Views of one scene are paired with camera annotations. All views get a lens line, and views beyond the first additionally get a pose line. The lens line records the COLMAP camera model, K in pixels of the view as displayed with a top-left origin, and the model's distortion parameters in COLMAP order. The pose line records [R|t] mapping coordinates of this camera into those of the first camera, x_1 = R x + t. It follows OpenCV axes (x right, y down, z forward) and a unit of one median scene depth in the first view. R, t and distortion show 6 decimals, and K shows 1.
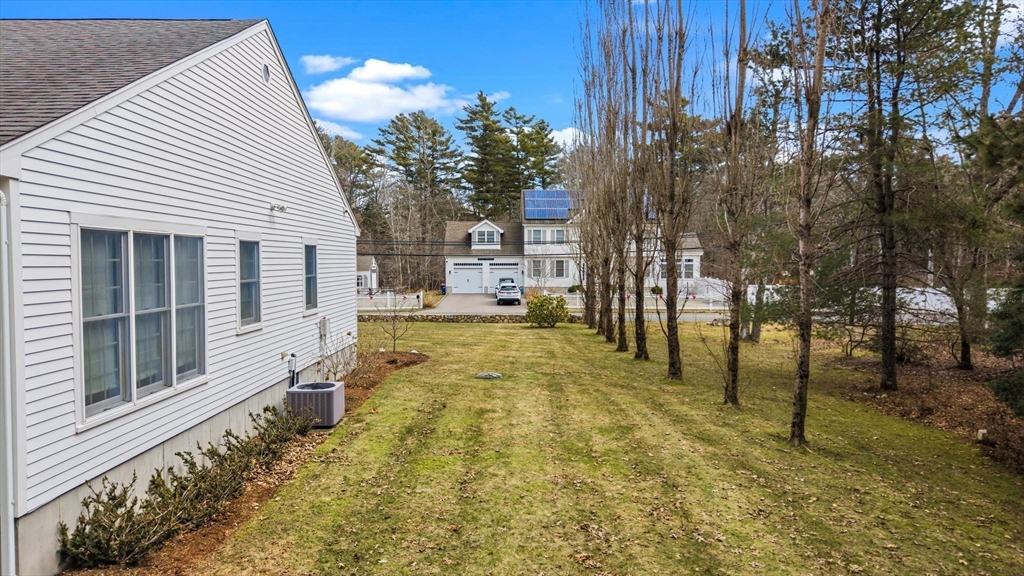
lens RADIAL K [[692.2, 0, 512.3], [0, 692.2, 285.8], [0, 0, 1]] dist [0.026695, -0.022399]
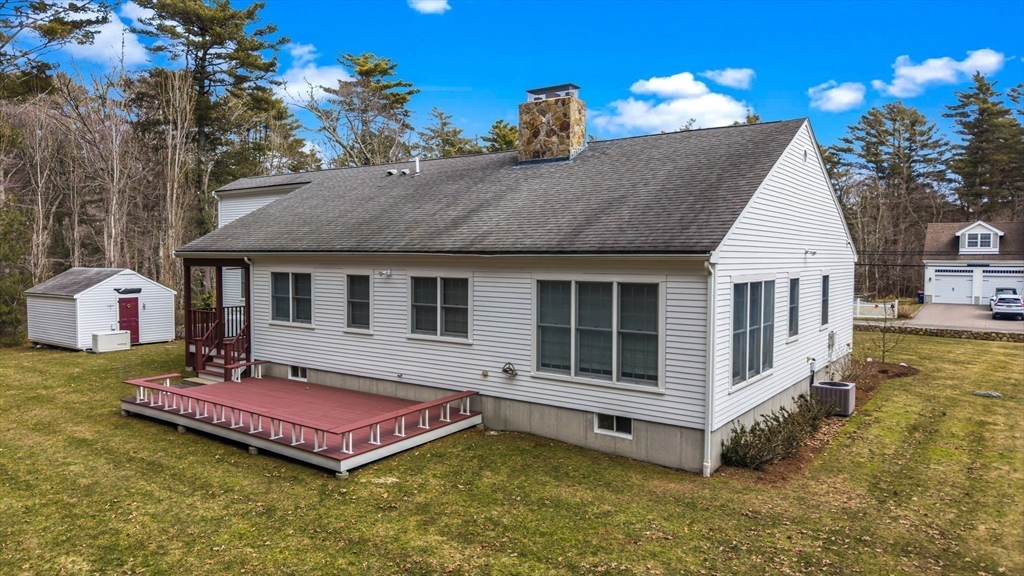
lens RADIAL K [[692.2, 0, 511.9], [0, 692.2, 284.7], [0, 0, 1]] dist [0.026695, -0.022399]
pose [[0.811922, 0.030096, -0.582989, -0.008211], [-0.029202, 0.999514, 0.010929, -0.032476], [0.583035, 0.008151, 0.812406, -0.335906]]
